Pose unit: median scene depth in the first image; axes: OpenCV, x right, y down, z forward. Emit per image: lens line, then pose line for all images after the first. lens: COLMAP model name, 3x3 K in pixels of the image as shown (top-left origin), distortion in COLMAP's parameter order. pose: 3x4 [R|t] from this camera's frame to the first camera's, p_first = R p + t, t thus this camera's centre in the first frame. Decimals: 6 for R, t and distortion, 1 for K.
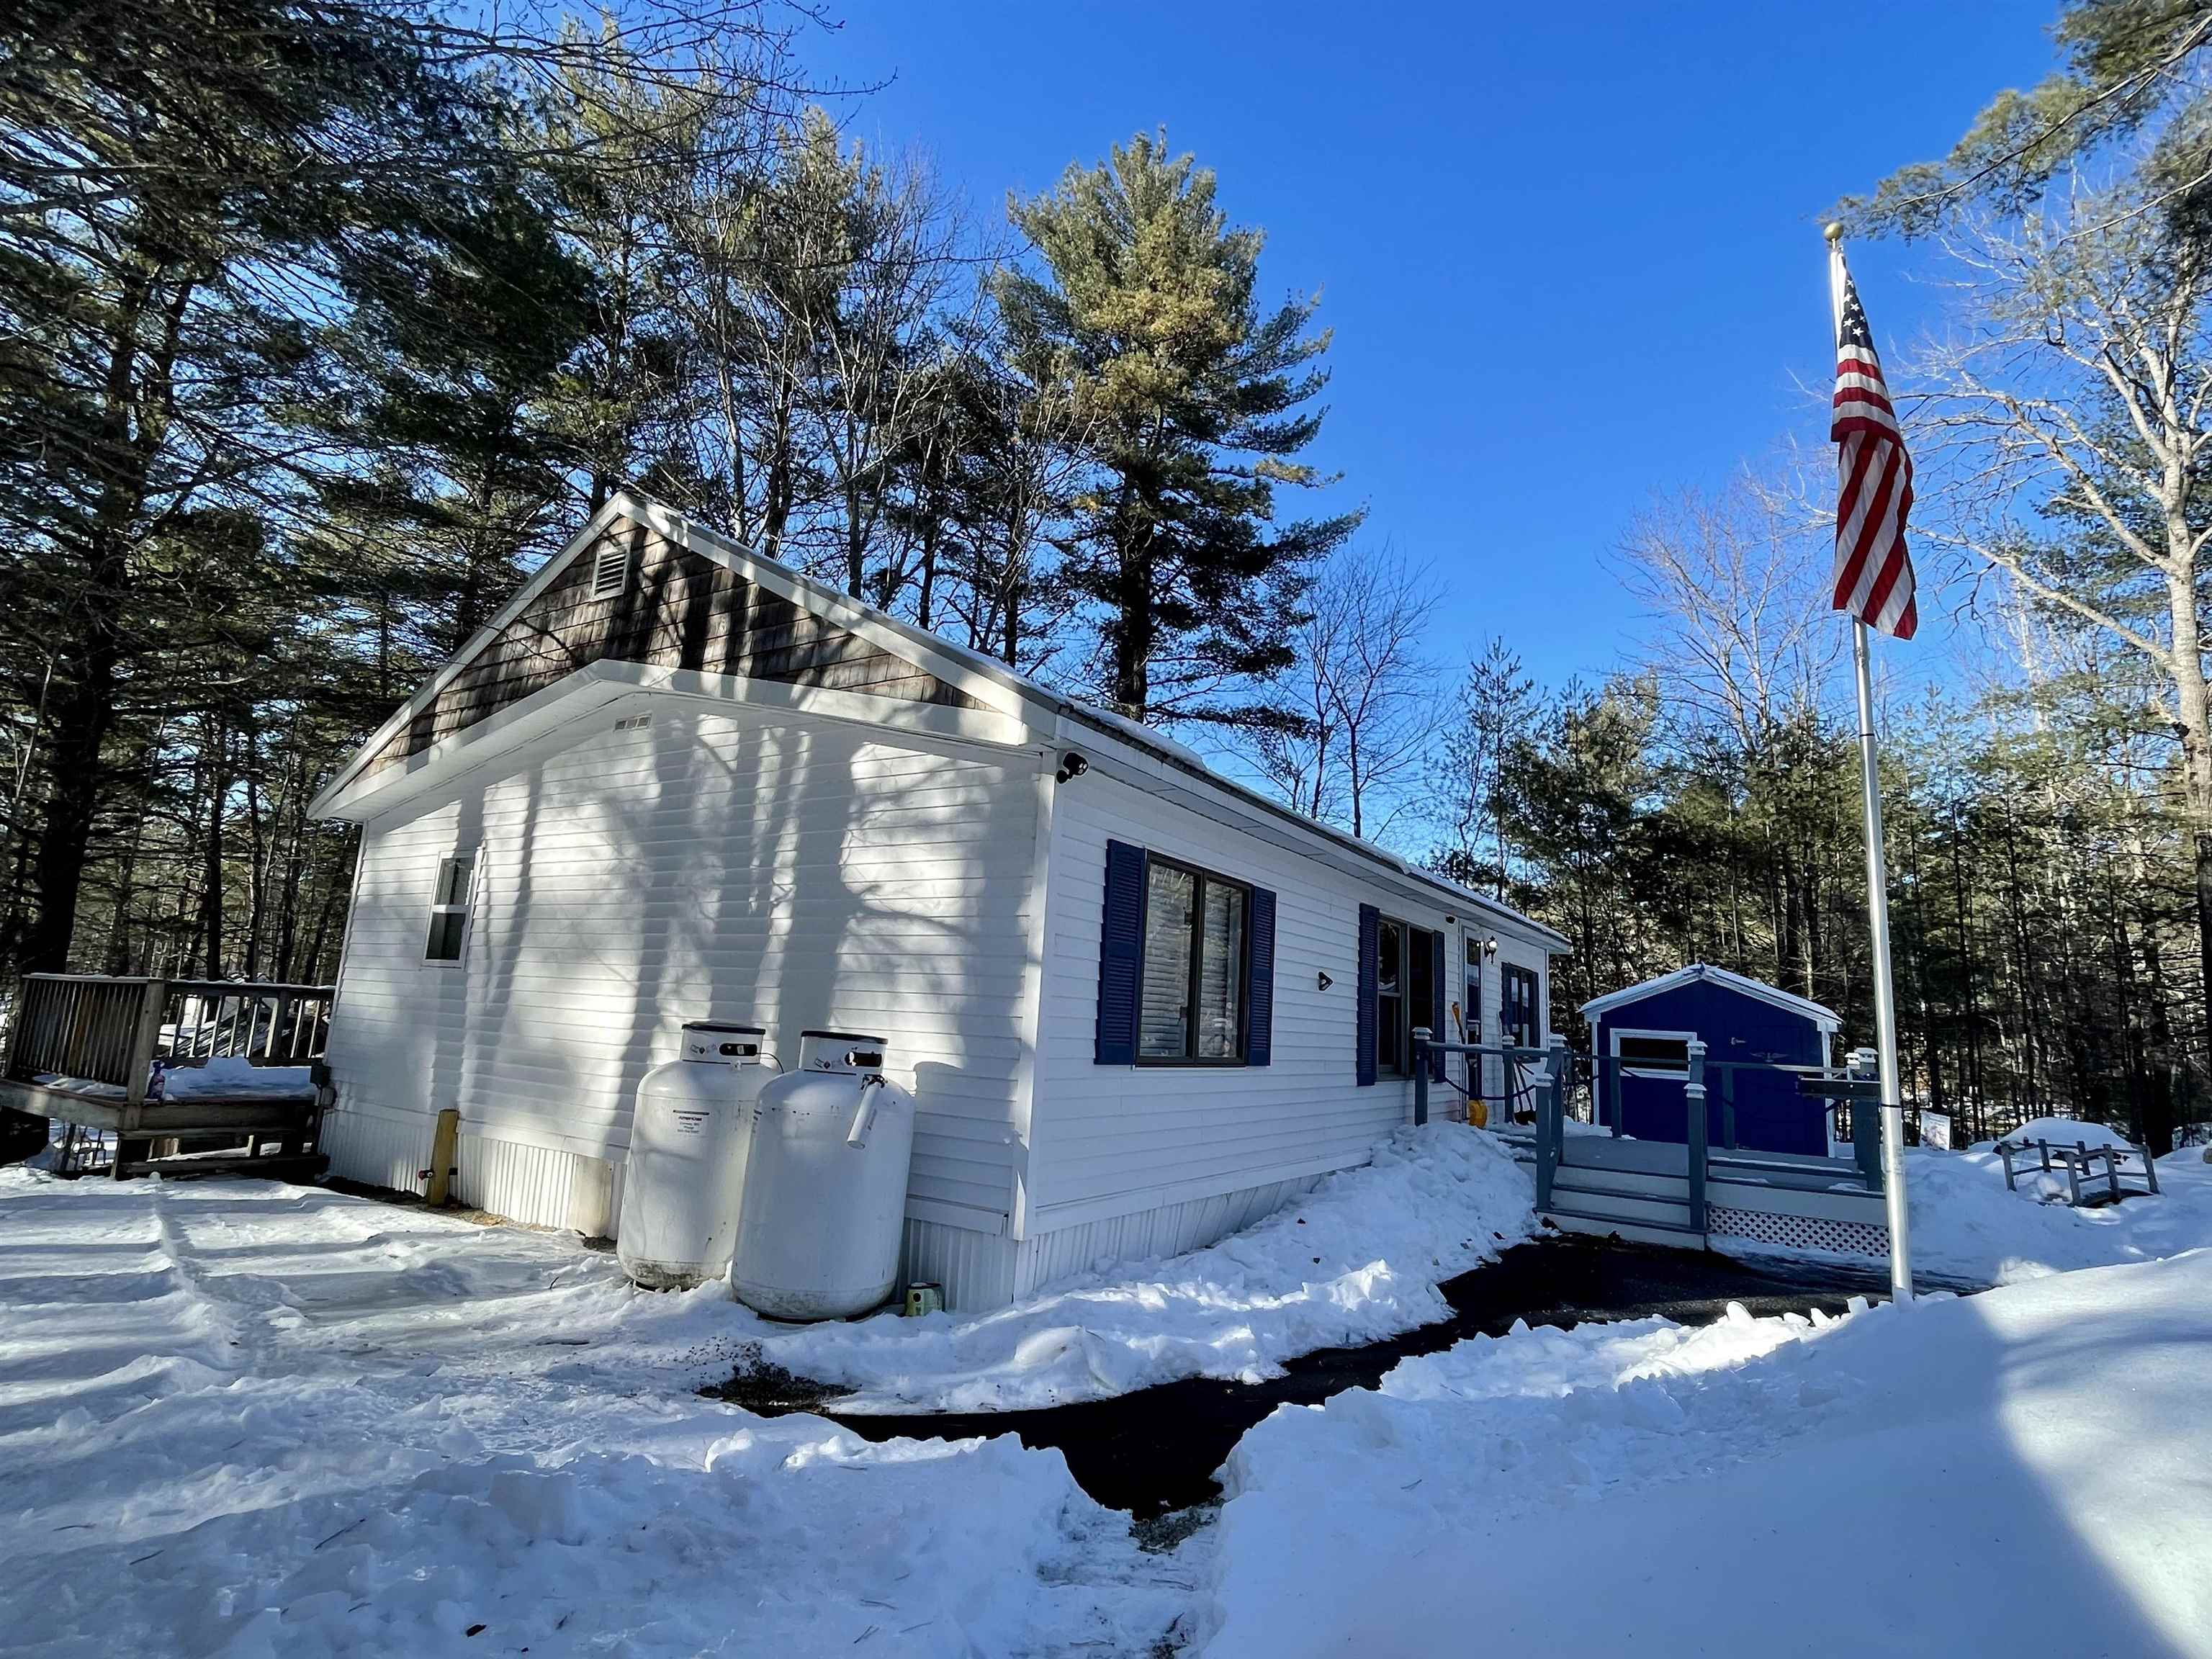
lens RADIAL K [[1087.1, 0, 1068.4], [0, 1087.1, 819.5], [0, 0, 1]] dist [-0.032234, 0.000616]
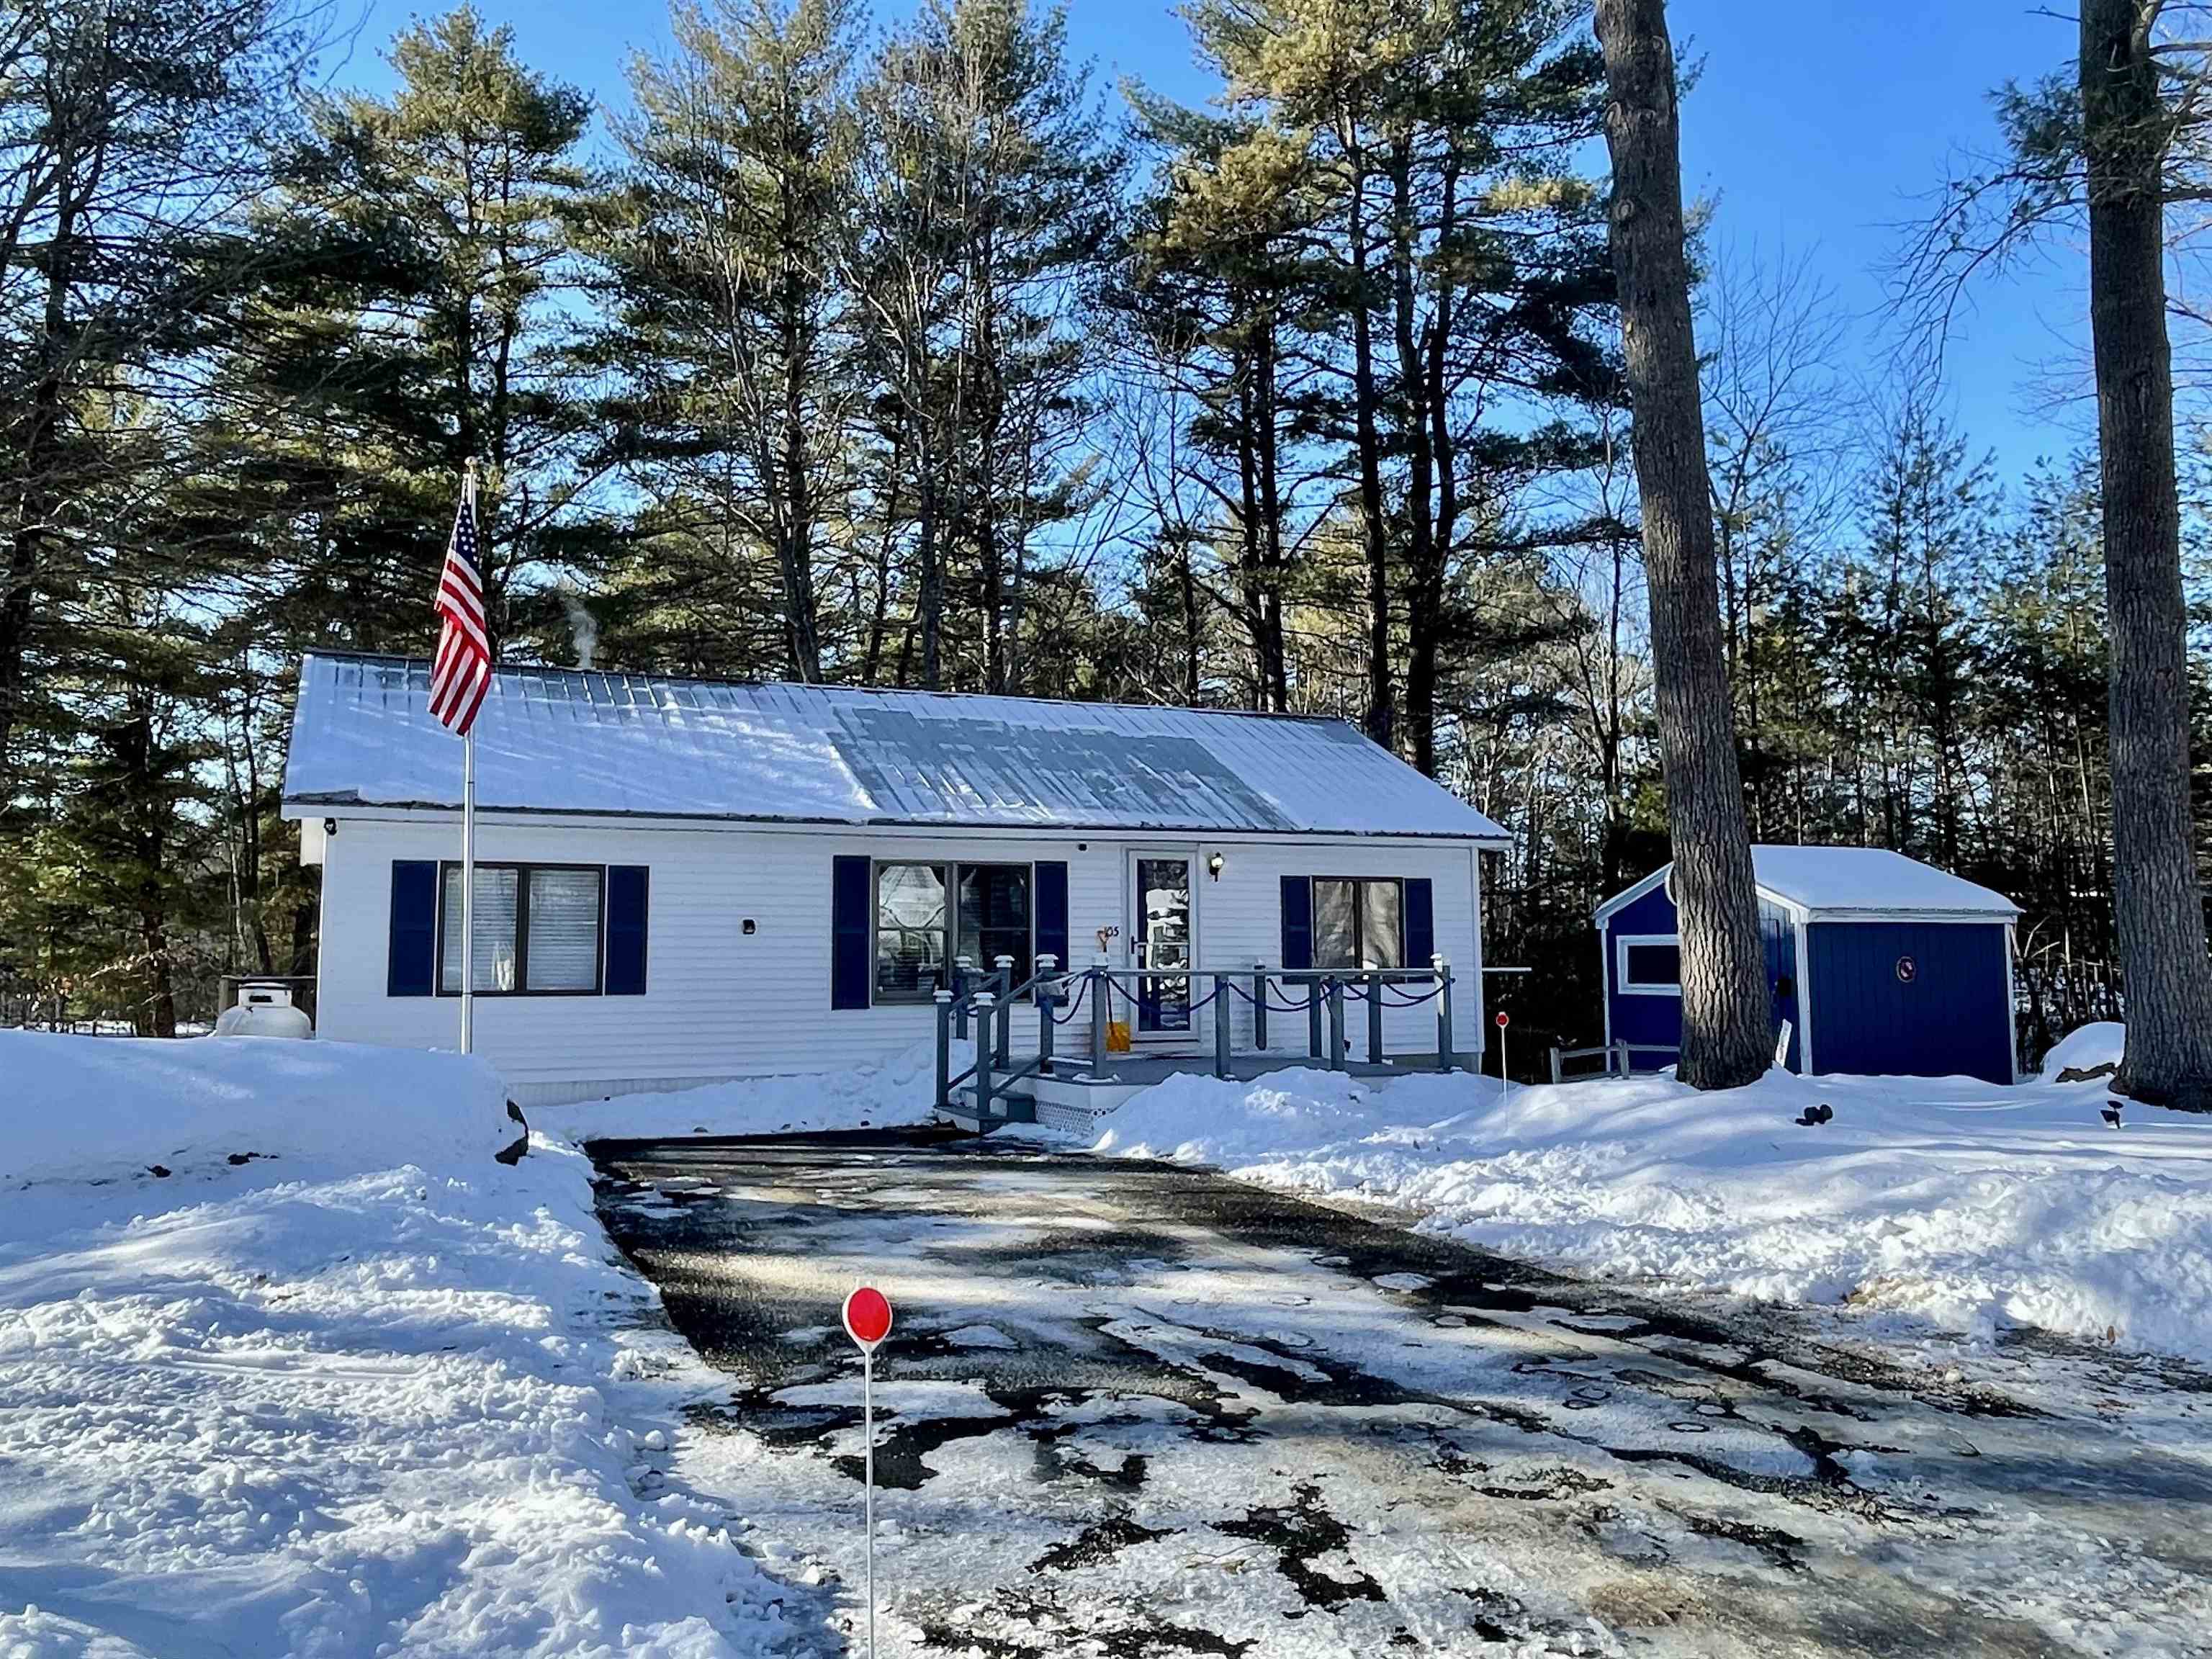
lens RADIAL K [[1695.0, 0, 1106.0], [0, 1695.0, 829.5], [0, 0, 1]] dist [-0.035947, -0.000849]
pose [[0.848851, -0.112227, -0.516582, 0.908228], [0.152721, 0.987599, 0.036398, 0.017224], [0.506091, -0.109789, 0.855464, -0.251280]]
